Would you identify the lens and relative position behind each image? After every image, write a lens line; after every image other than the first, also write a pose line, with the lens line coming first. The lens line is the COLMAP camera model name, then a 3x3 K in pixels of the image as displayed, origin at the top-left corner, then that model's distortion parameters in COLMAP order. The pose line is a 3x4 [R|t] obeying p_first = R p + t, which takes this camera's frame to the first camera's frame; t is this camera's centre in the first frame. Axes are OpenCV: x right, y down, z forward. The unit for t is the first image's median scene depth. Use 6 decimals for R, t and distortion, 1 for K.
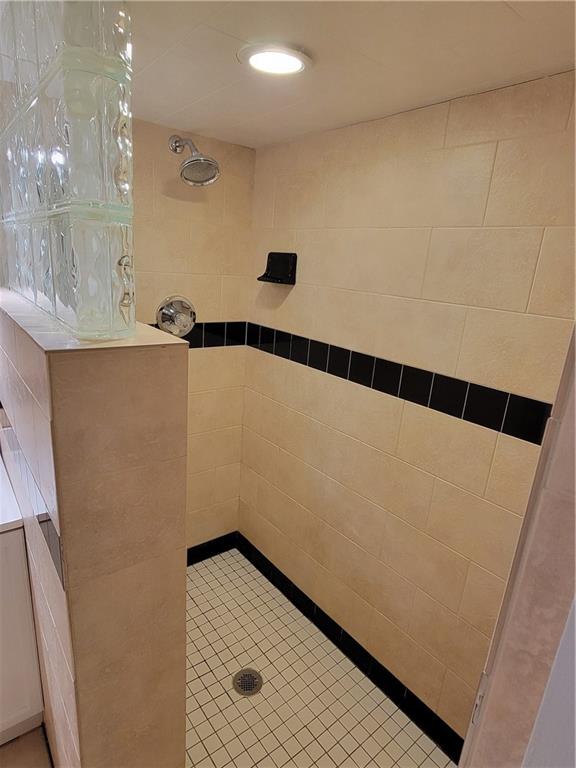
lens RADIAL K [[445.5, 0, 284.8], [0, 445.5, 389.6], [0, 0, 1]] dist [-0.005341, 0.001996]
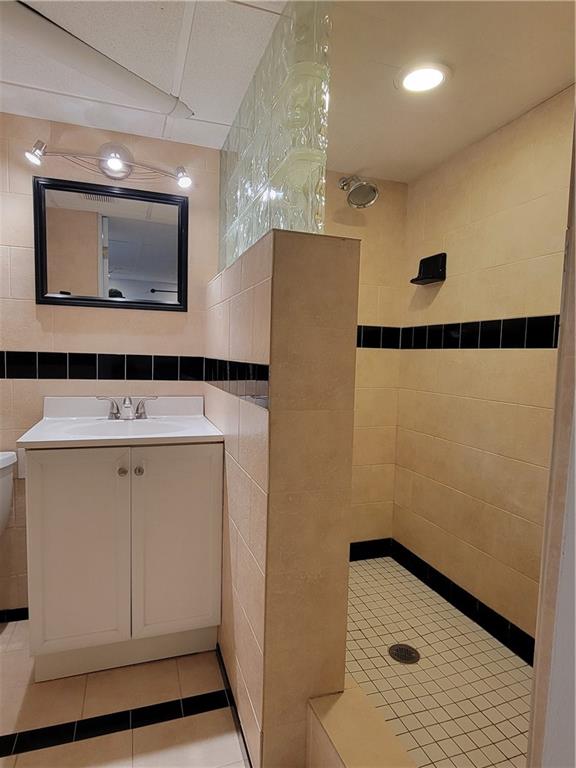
lens RADIAL K [[445.5, 0, 280.4], [0, 445.5, 380.0], [0, 0, 1]] dist [-0.005341, 0.001996]
pose [[0.941994, -0.022506, -0.334875, 0.001431], [-0.052963, 0.975280, -0.214530, 0.272441], [0.331425, 0.219822, 0.917516, -0.112735]]
